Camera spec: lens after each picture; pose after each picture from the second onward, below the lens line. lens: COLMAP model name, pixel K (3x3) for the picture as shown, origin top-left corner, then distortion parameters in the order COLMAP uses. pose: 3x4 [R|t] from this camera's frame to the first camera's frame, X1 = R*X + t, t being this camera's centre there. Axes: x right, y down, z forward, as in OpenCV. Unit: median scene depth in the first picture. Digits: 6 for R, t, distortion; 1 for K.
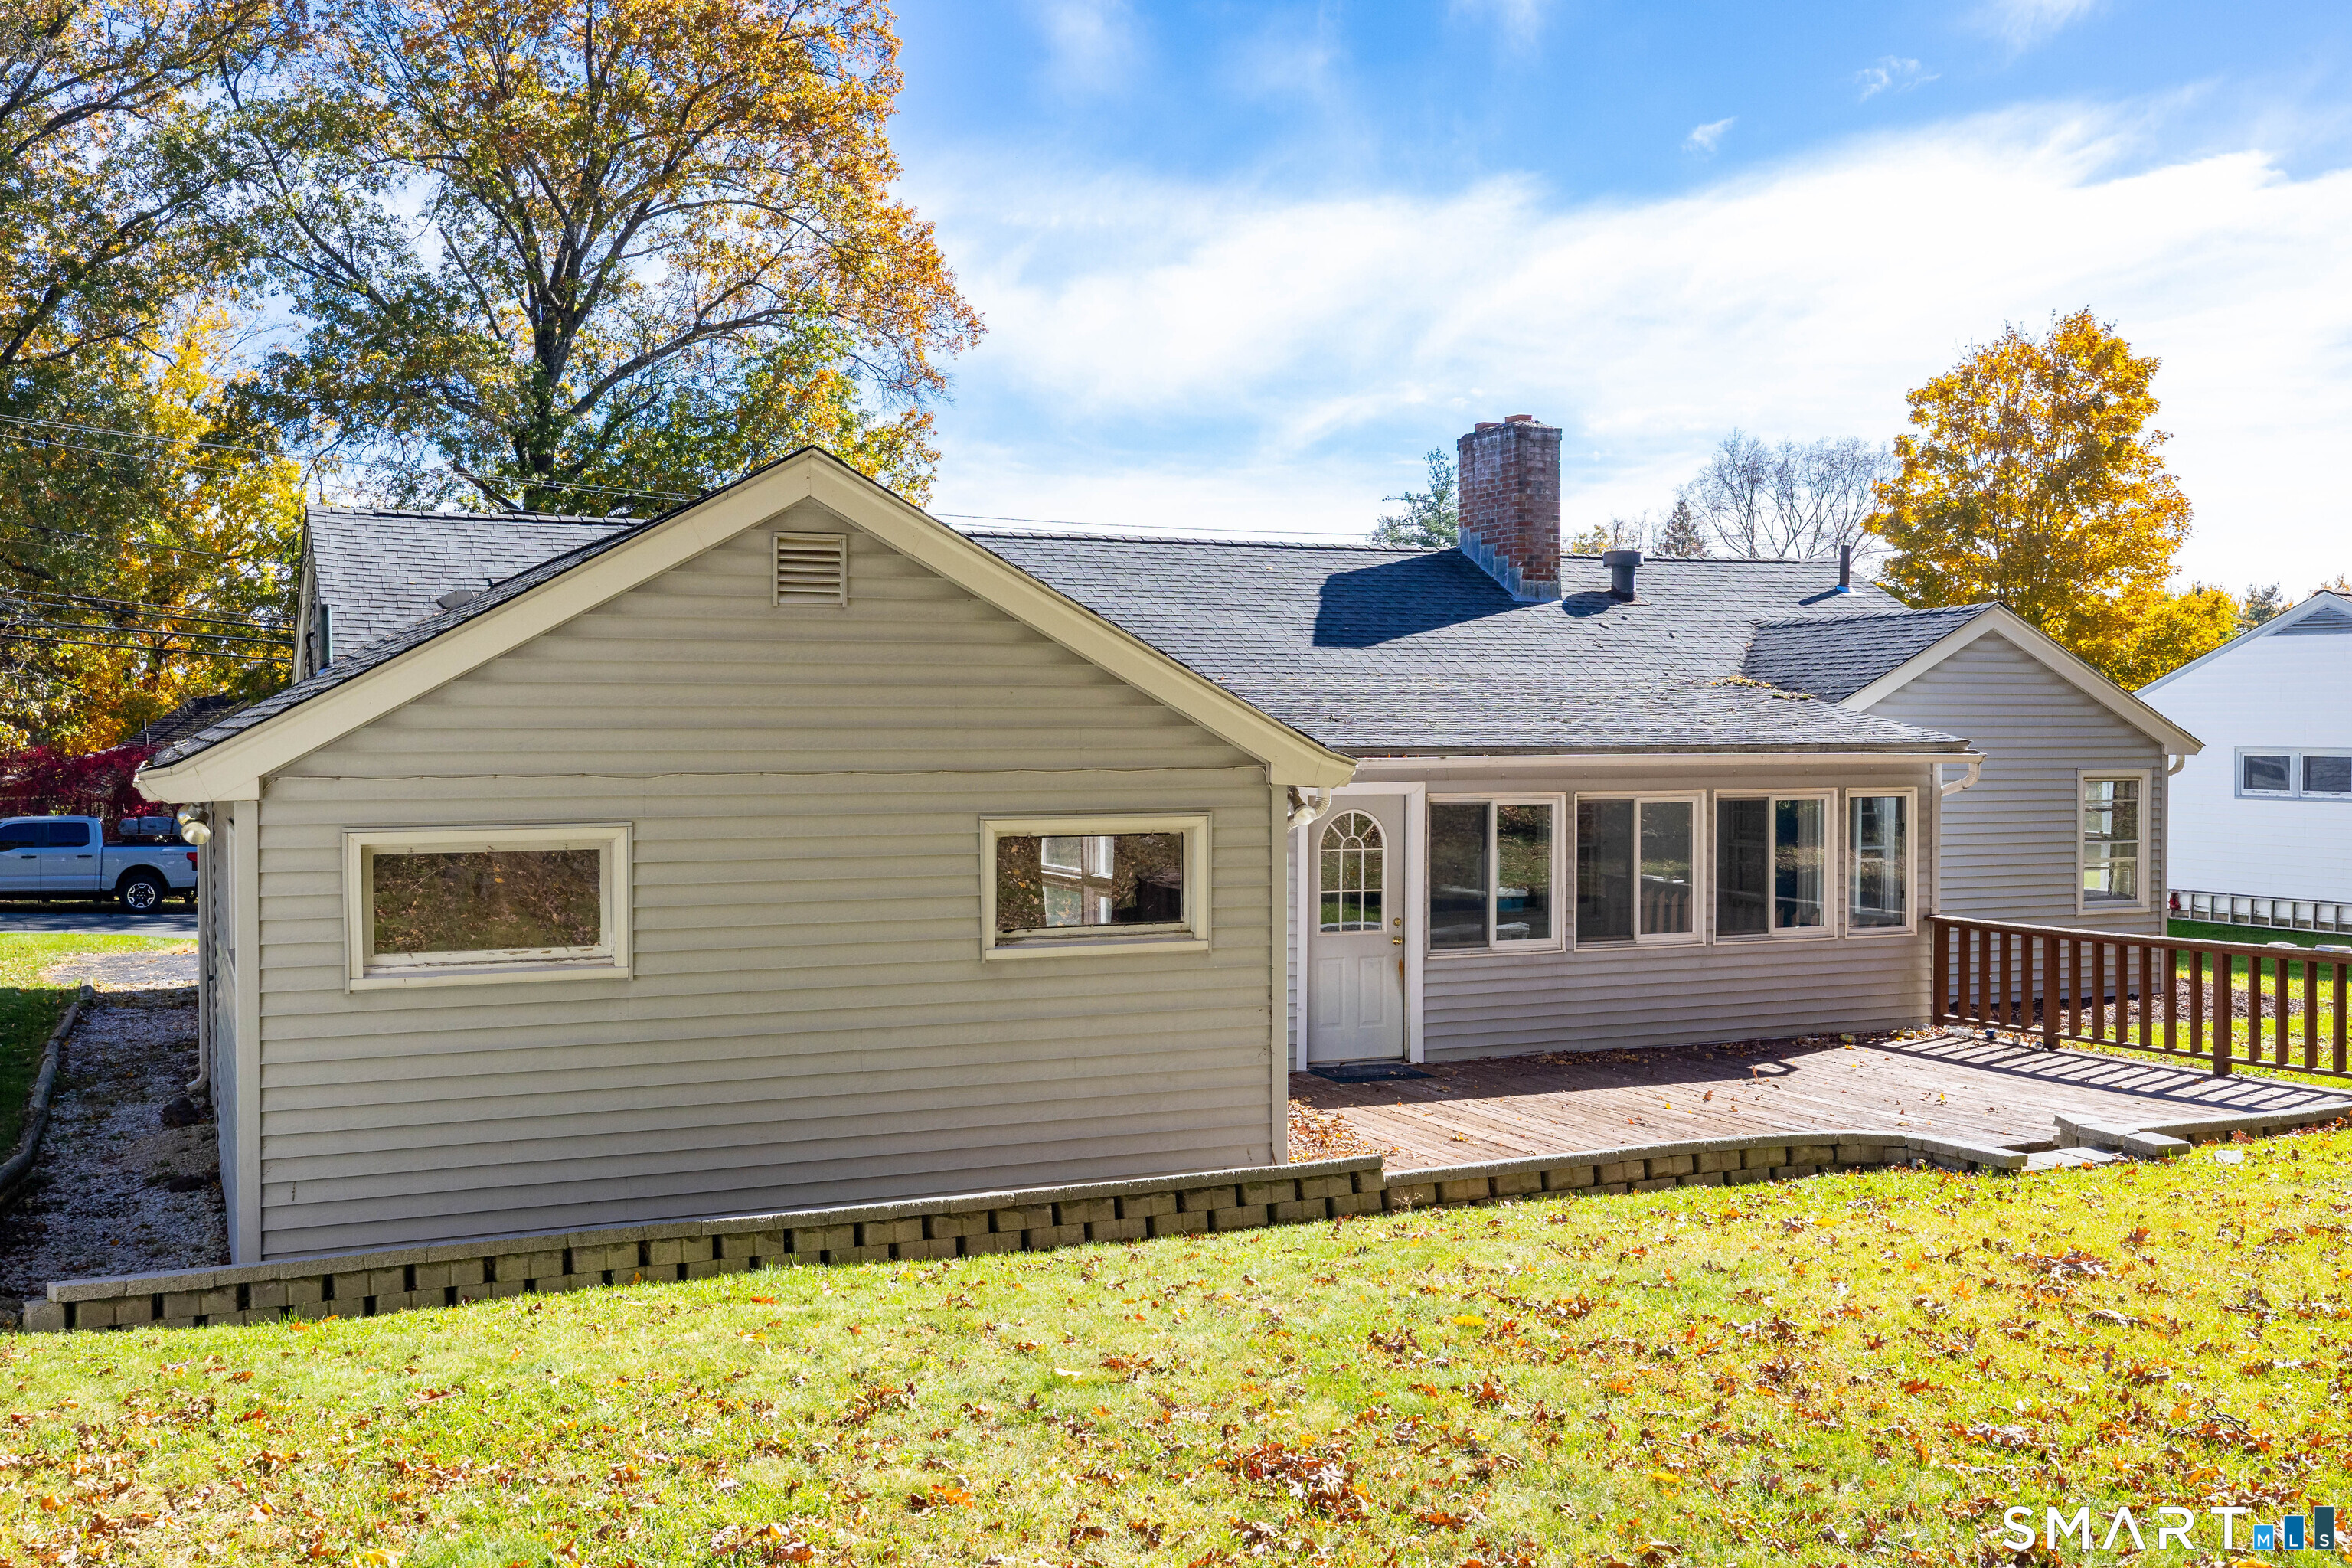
lens RADIAL K [[2302.5, 0, 1159.6], [0, 2302.5, 739.4], [0, 0, 1]] dist [-0.002834, 0.012905]
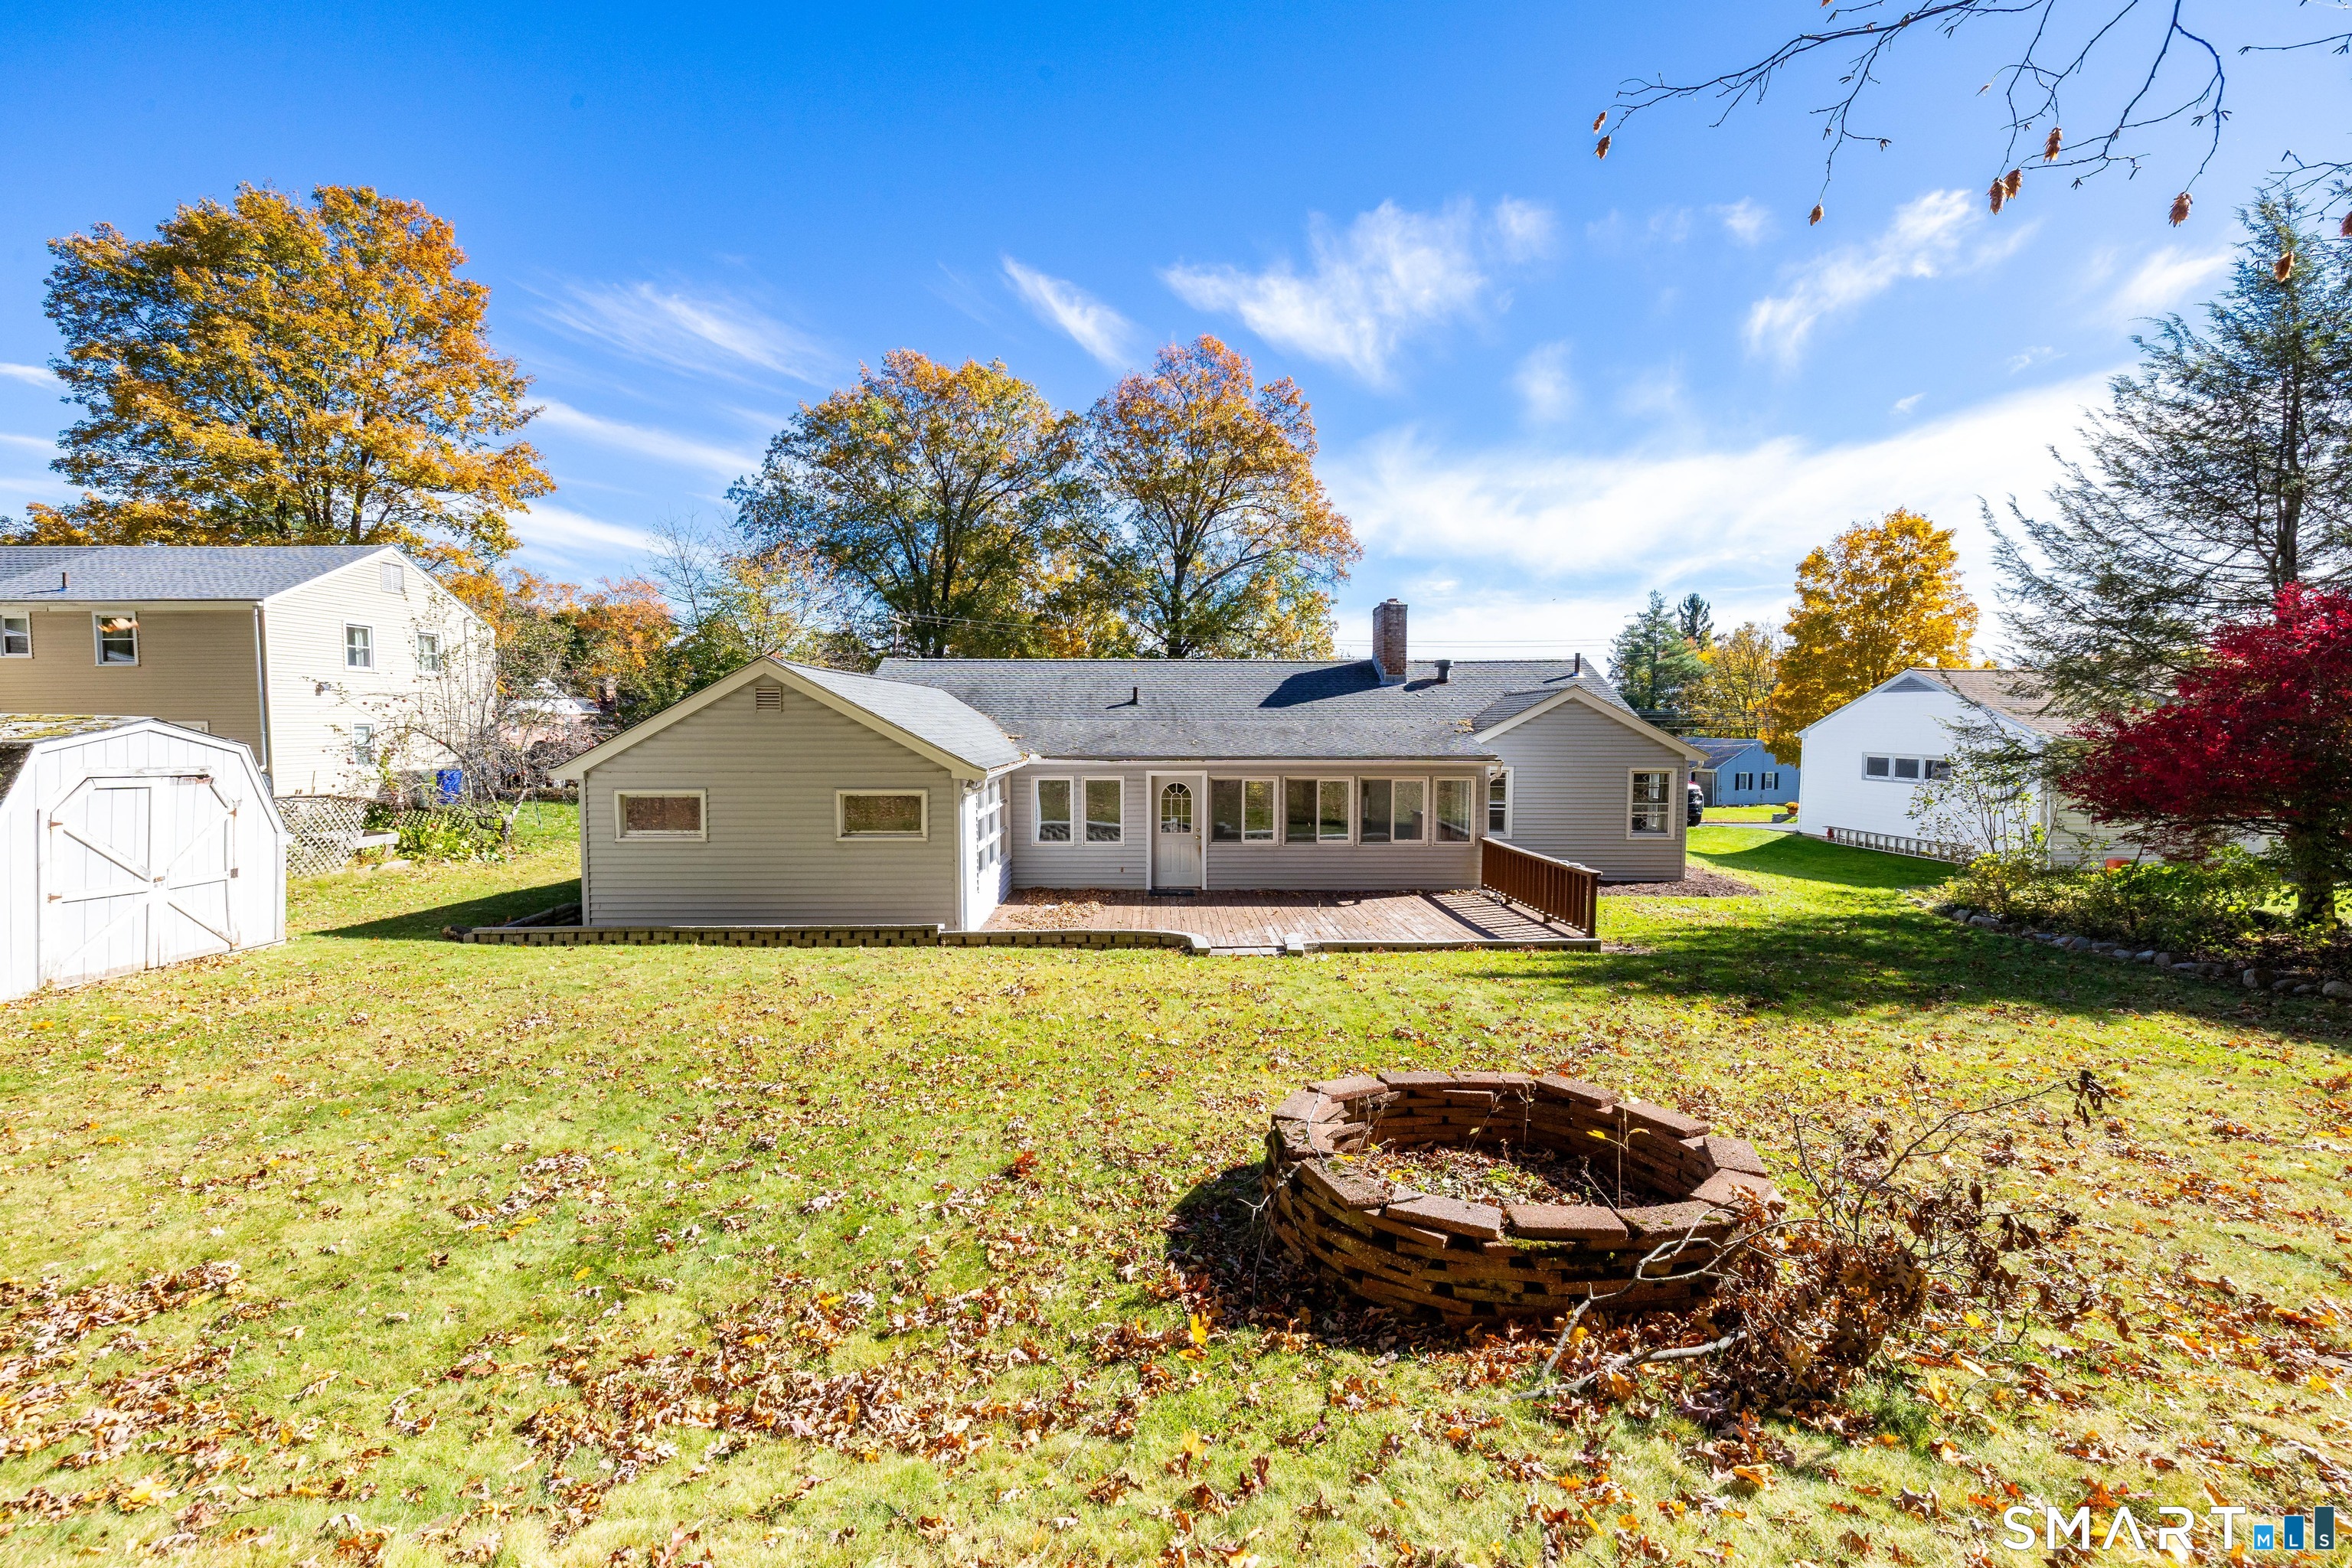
lens RADIAL K [[1010.2, 0, 1164.2], [0, 1010.2, 773.8], [0, 0, 1]] dist [0.001293, -0.000229]
pose [[0.915514, 0.023538, -0.401598, 0.444566], [-0.004733, 0.998848, 0.047754, -0.025163], [0.402259, -0.041819, 0.914570, 0.038830]]
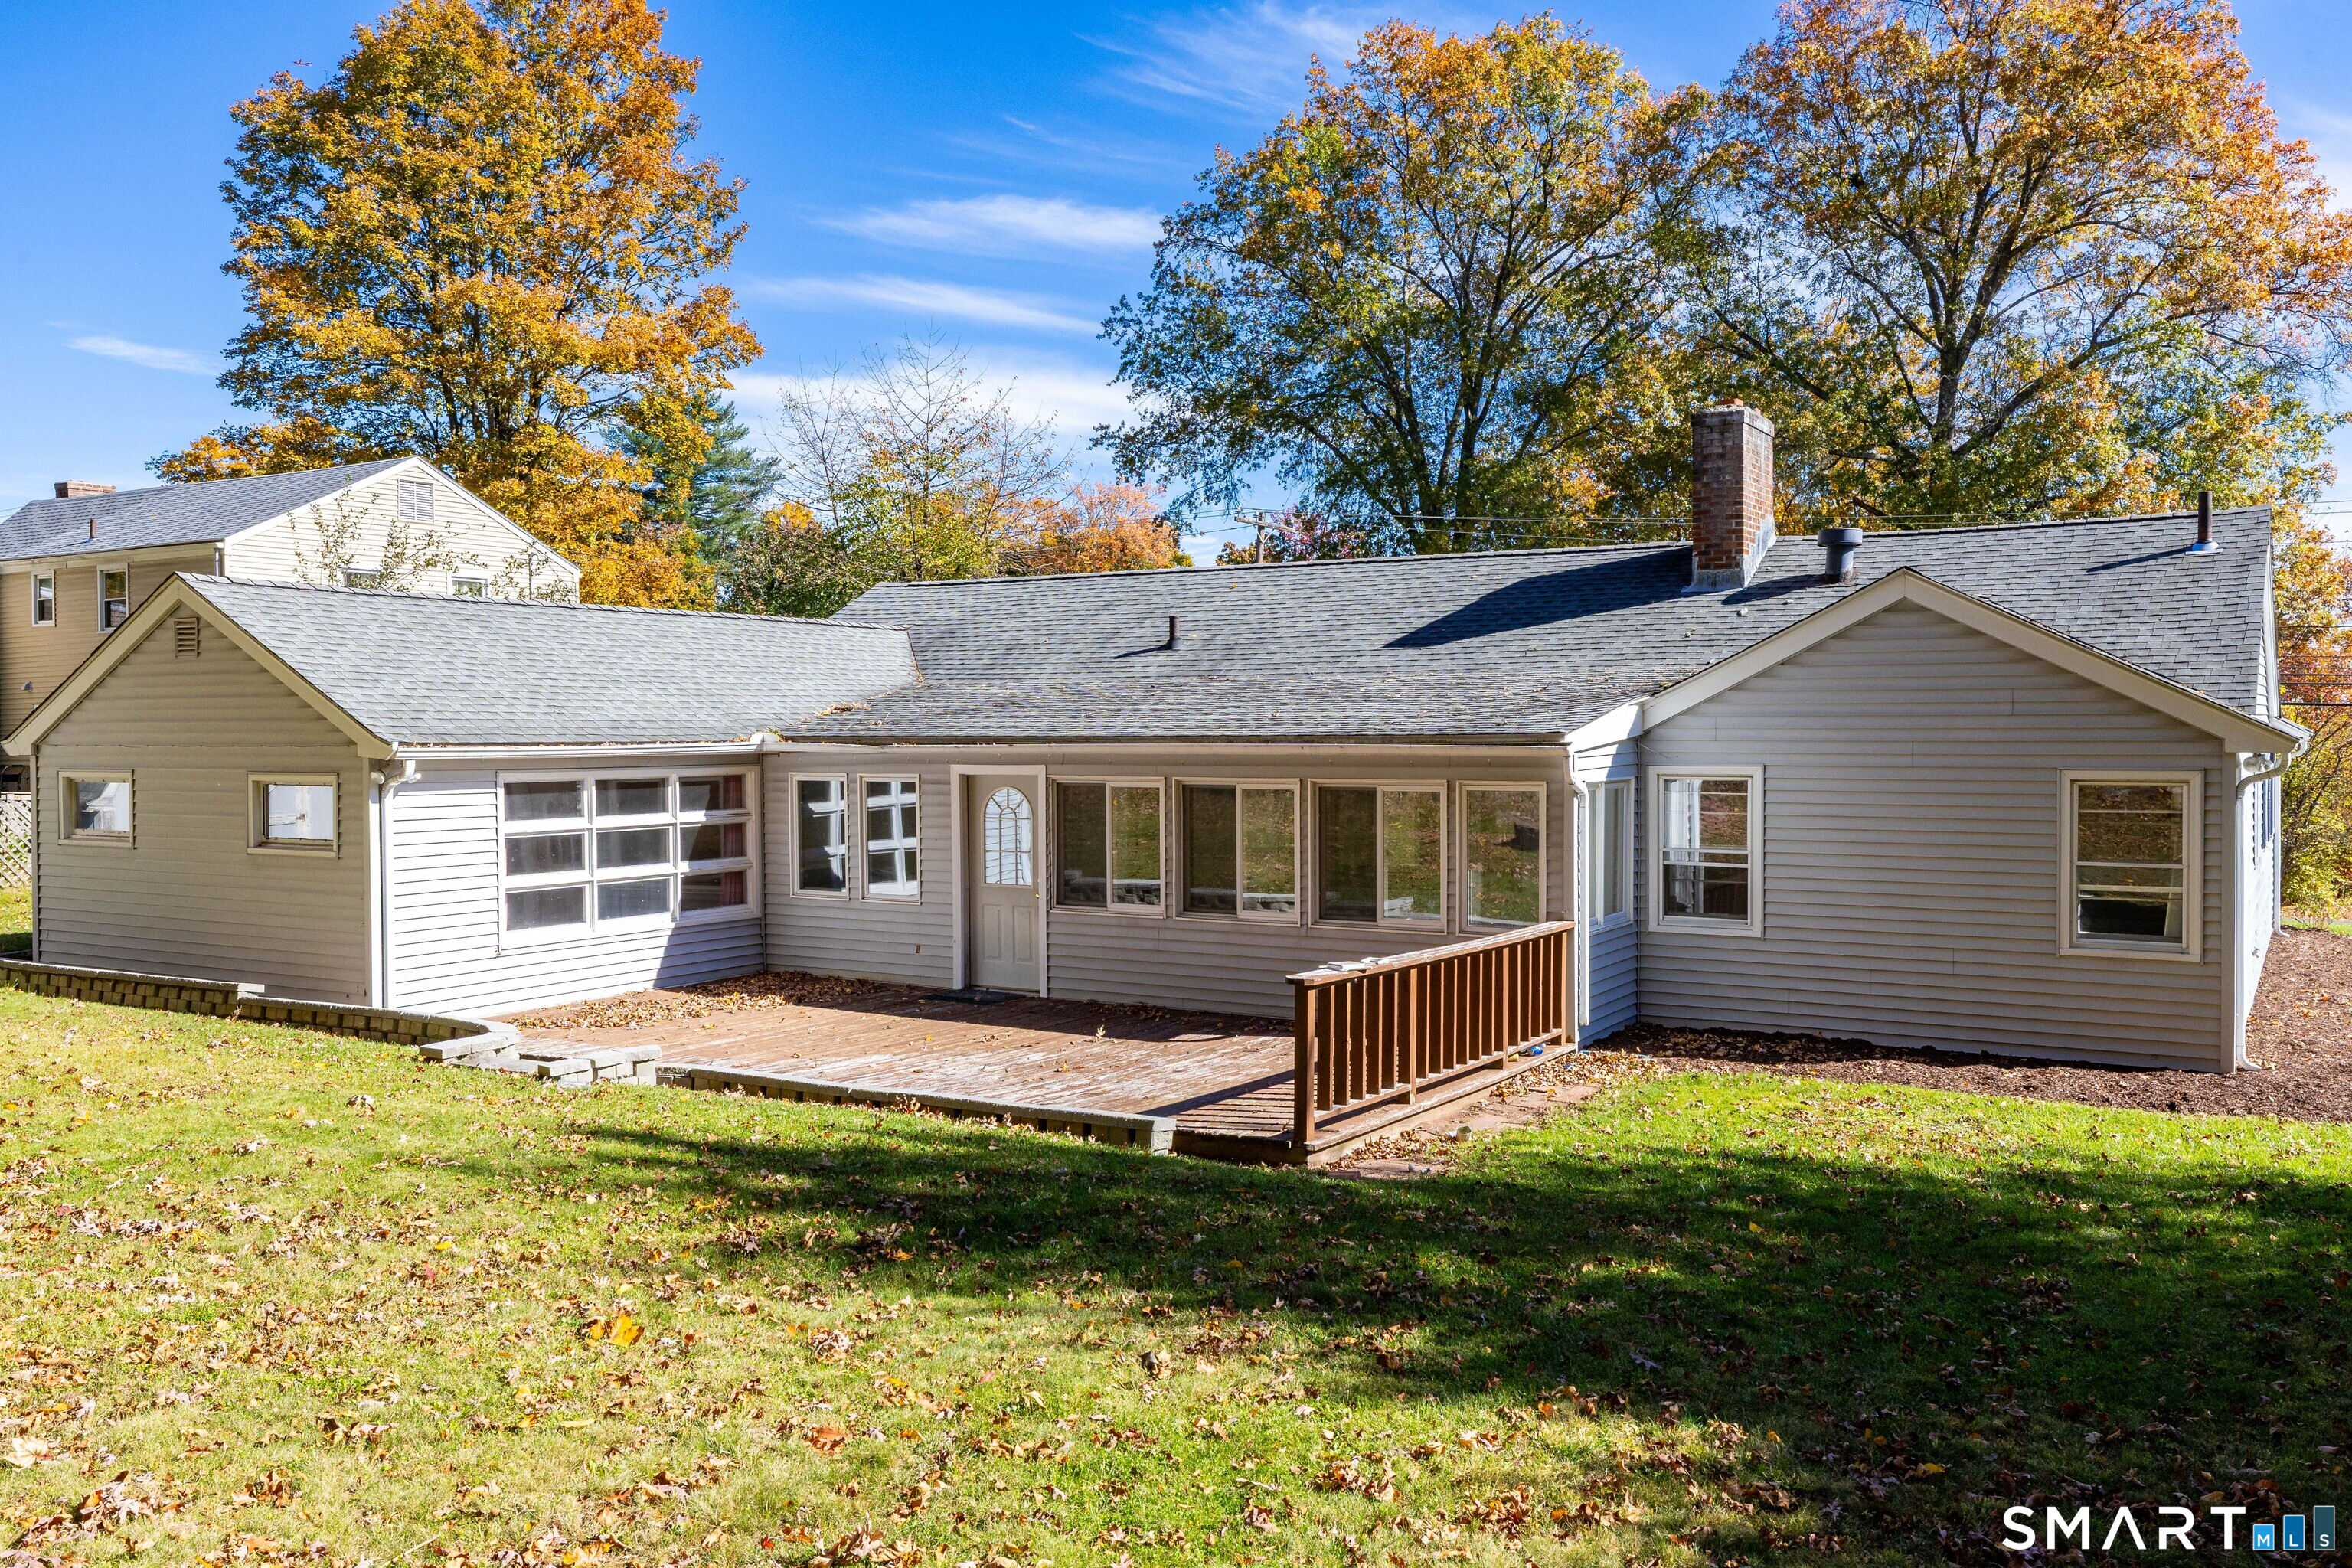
lens RADIAL K [[1945.3, 0, 1181.6], [0, 1945.3, 727.9], [0, 0, 1]] dist [-0.001907, -0.000122]
pose [[0.562926, 0.002836, -0.826502, 0.909840], [-0.002659, 0.999995, 0.001620, -0.002809], [0.826503, 0.001285, 0.562931, 0.438707]]
